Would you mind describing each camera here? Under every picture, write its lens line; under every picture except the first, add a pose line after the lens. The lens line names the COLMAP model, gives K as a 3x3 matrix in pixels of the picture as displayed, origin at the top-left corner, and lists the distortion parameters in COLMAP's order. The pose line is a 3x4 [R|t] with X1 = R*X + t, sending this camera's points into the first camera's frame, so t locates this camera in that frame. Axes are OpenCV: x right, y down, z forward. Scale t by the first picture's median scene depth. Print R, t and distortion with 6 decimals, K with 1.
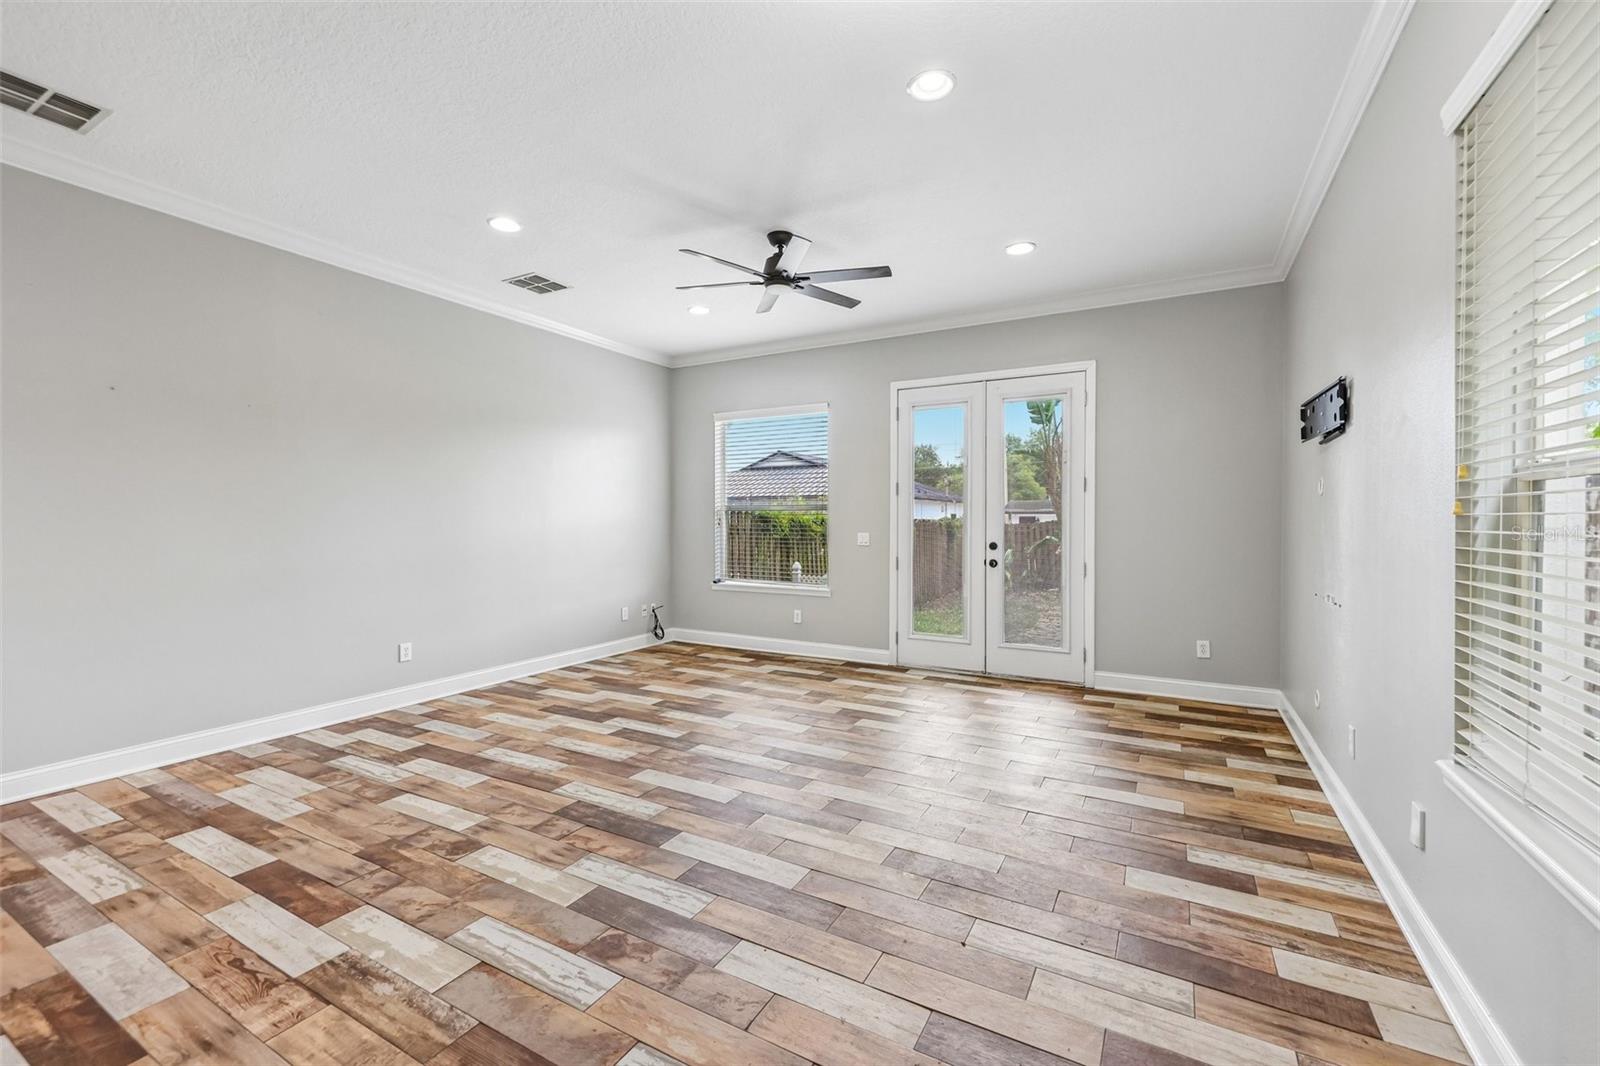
lens RADIAL K [[664.1, 0, 790.4], [0, 664.1, 528.0], [0, 0, 1]] dist [0.007372, -0.002567]
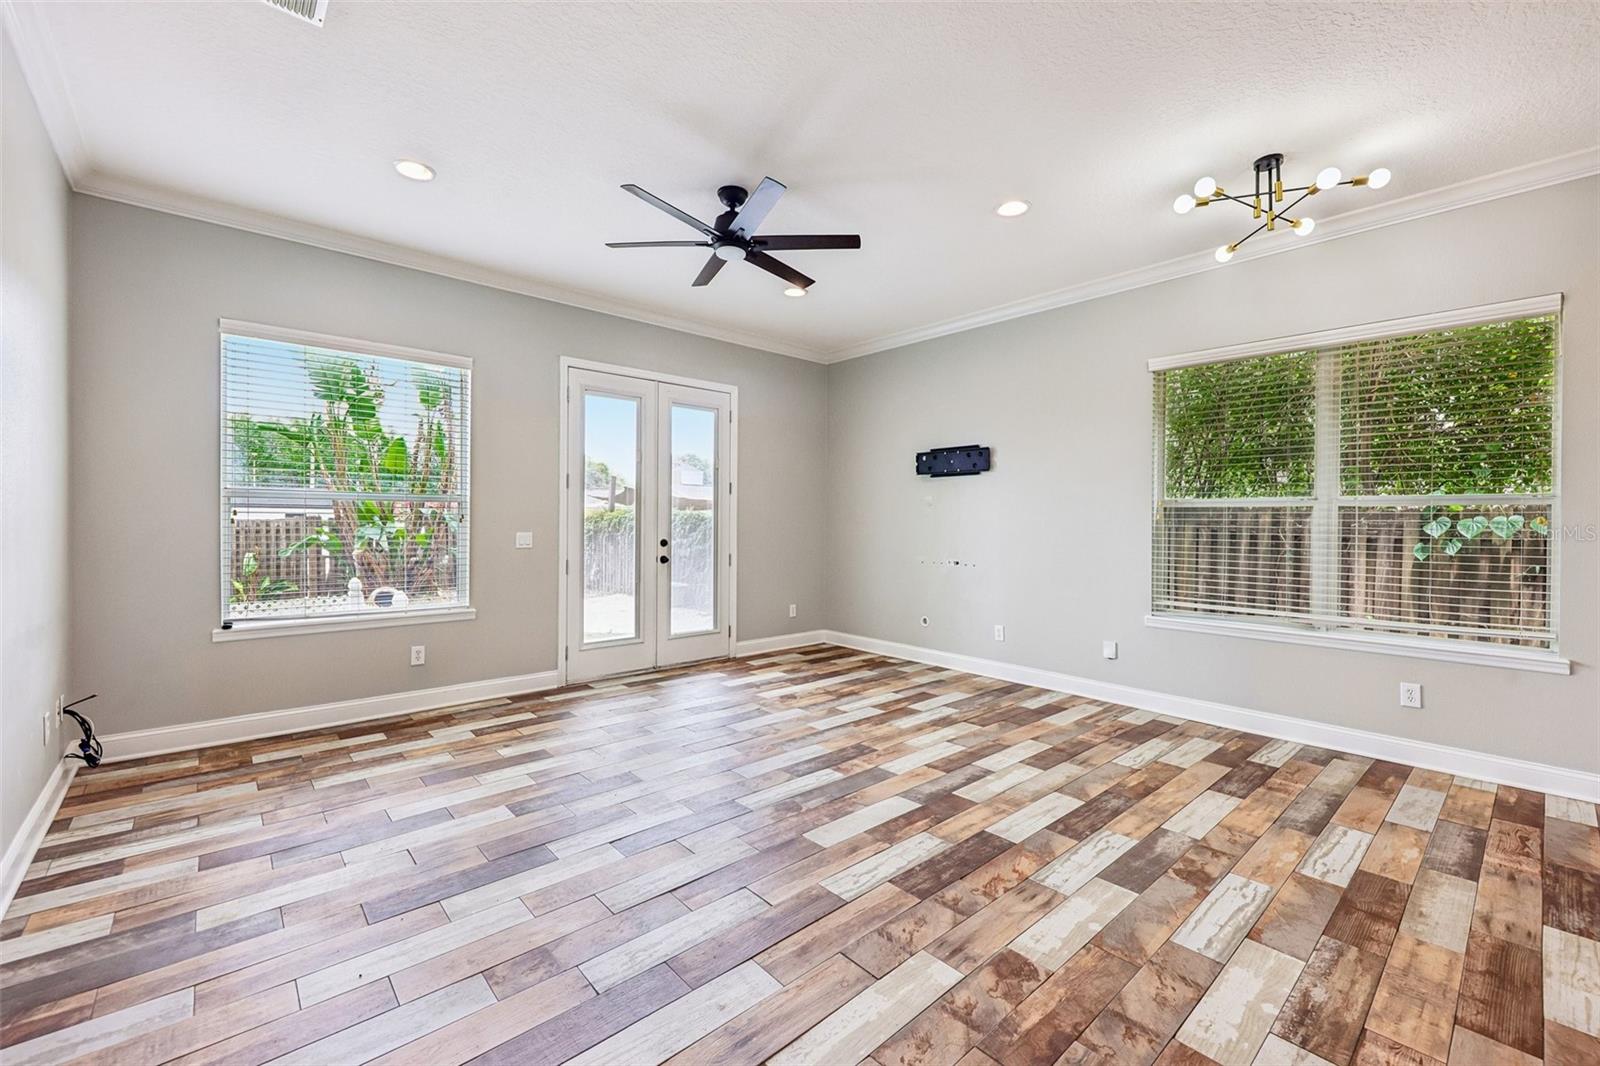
lens RADIAL K [[664.1, 0, 789.4], [0, 664.1, 527.5], [0, 0, 1]] dist [0.007372, -0.002567]
pose [[0.326265, -0.010013, 0.945225, -1.024329], [0.004288, 0.999949, 0.009112, -0.009155], [-0.945268, 0.001080, 0.326292, 0.809008]]
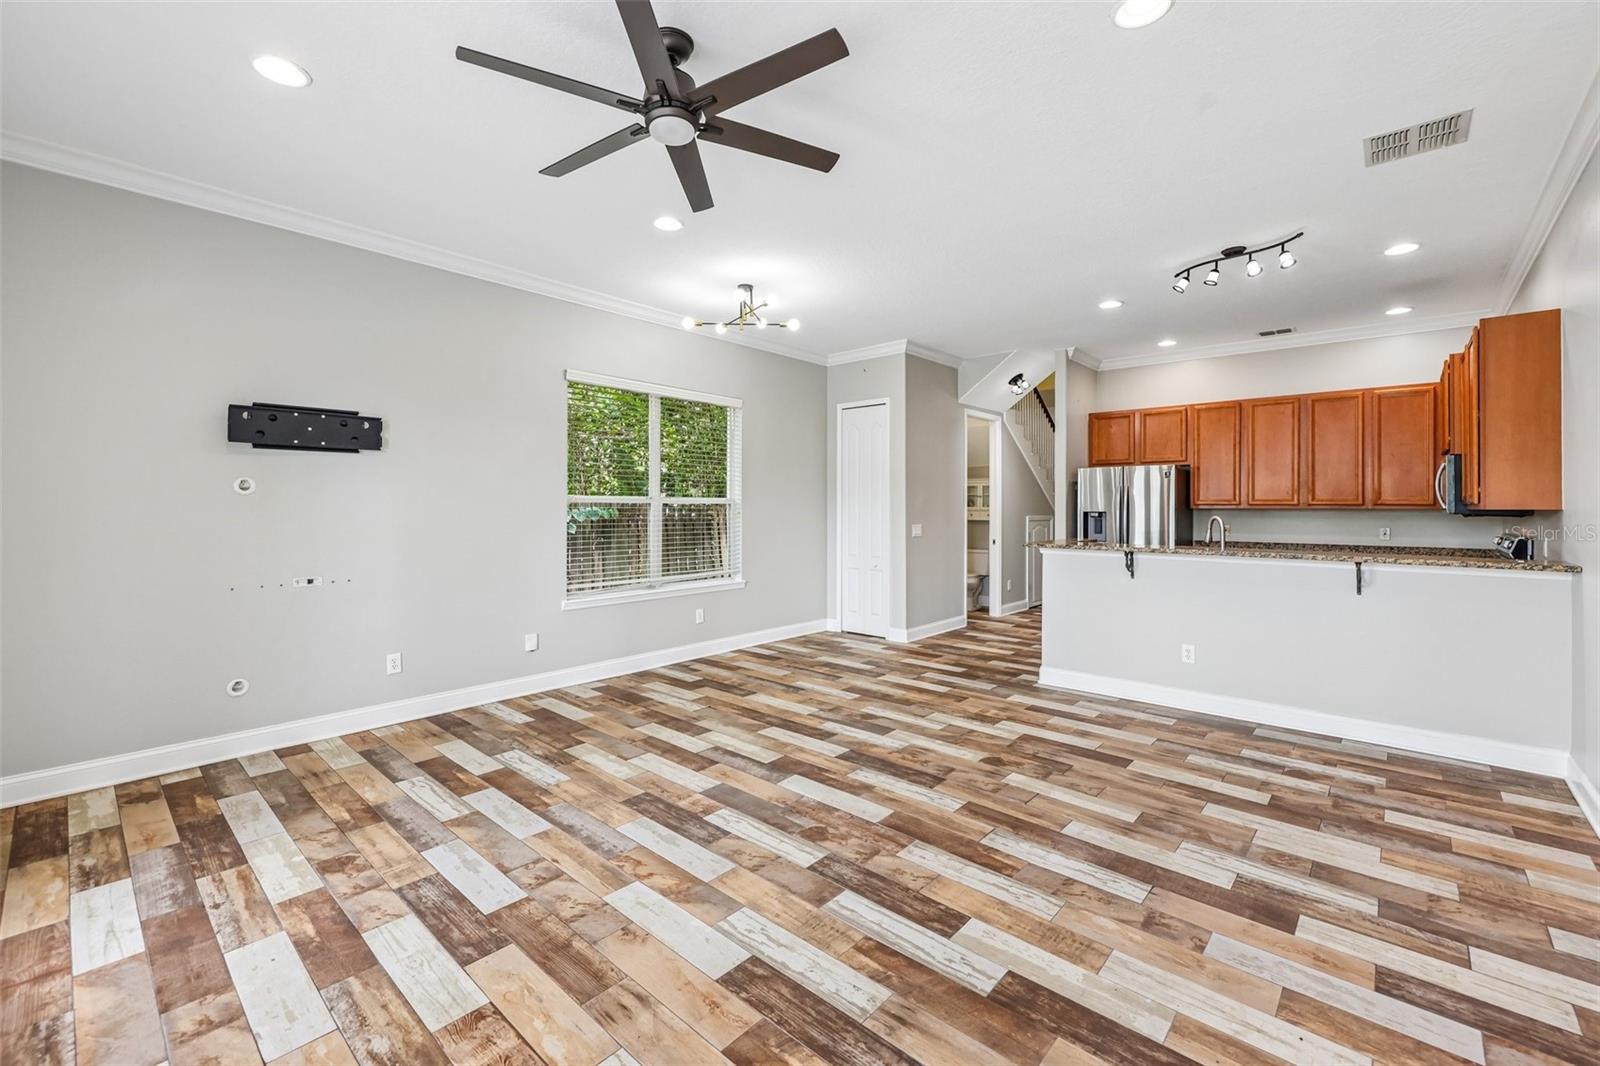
lens RADIAL K [[664.1, 0, 806.4], [0, 664.1, 520.7], [0, 0, 1]] dist [0.007372, -0.002567]
pose [[-0.979949, -0.006583, 0.199141, -0.312426], [-0.000337, 0.999507, 0.031382, -0.042351], [-0.199250, 0.030685, -0.979468, 1.940328]]
